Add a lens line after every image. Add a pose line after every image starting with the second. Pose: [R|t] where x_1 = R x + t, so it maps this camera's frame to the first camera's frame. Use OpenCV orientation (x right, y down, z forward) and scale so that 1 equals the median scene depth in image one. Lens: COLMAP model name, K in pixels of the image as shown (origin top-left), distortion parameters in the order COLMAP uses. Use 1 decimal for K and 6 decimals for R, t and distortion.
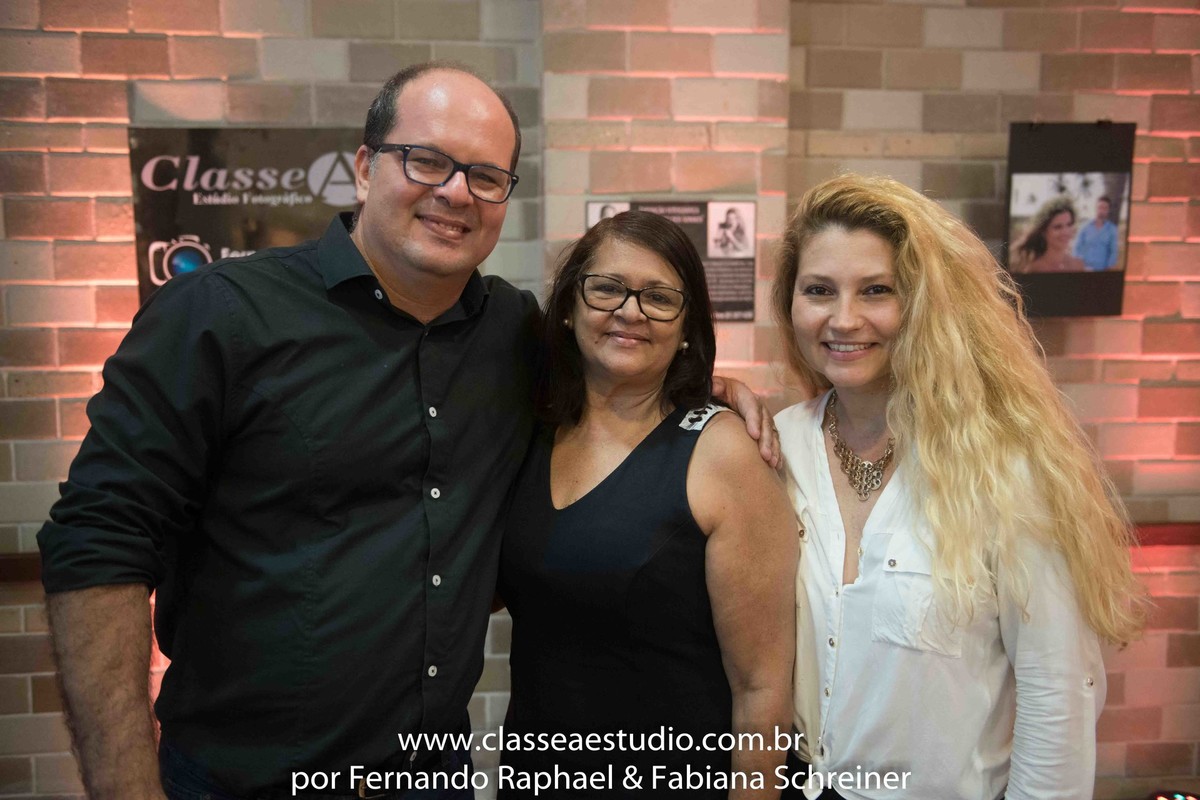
lens RADIAL K [[1179.1, 0, 600.0], [0, 1179.1, 400.0], [0, 0, 1]] dist [0.029542, 0.004020]
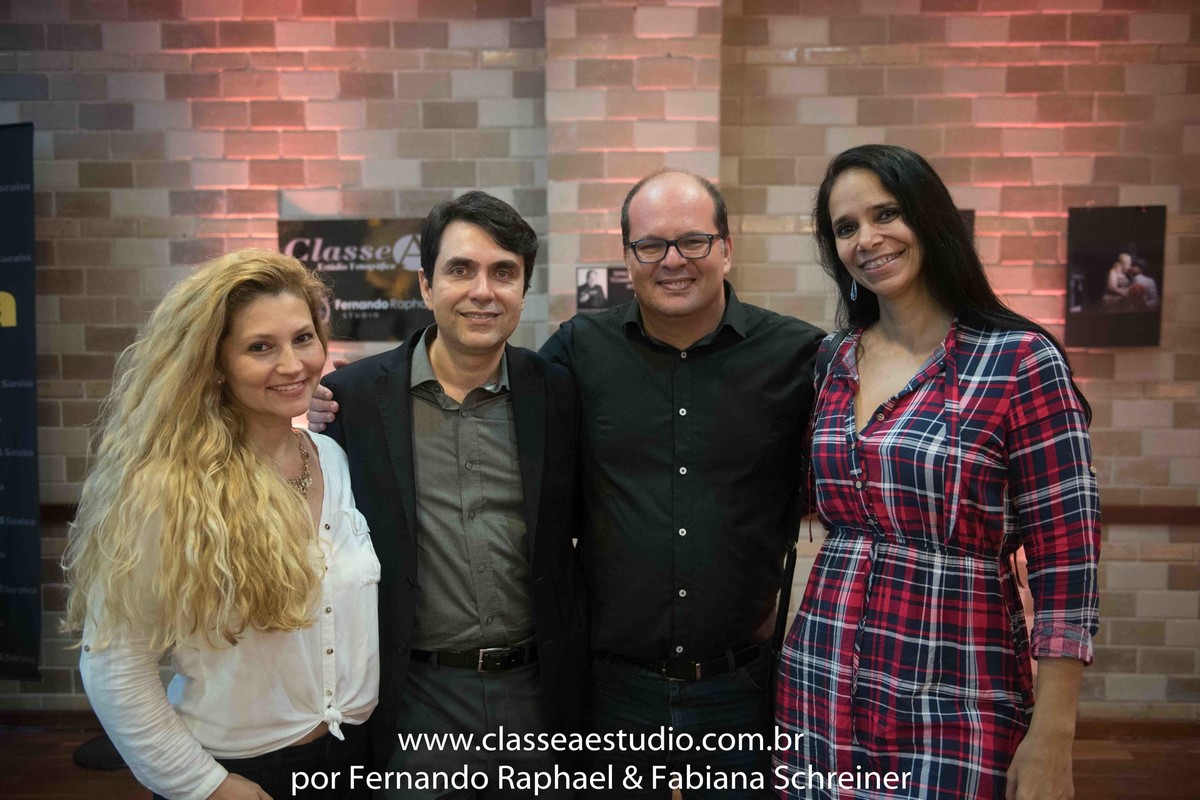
lens RADIAL K [[1179.1, 0, 600.0], [0, 1179.1, 400.0], [0, 0, 1]] dist [0.029542, 0.004020]
pose [[0.991076, 0.011444, -0.132805, 0.205182], [-0.014830, 0.999589, -0.024540, 0.028502], [0.132469, 0.026291, 0.990838, -0.416774]]
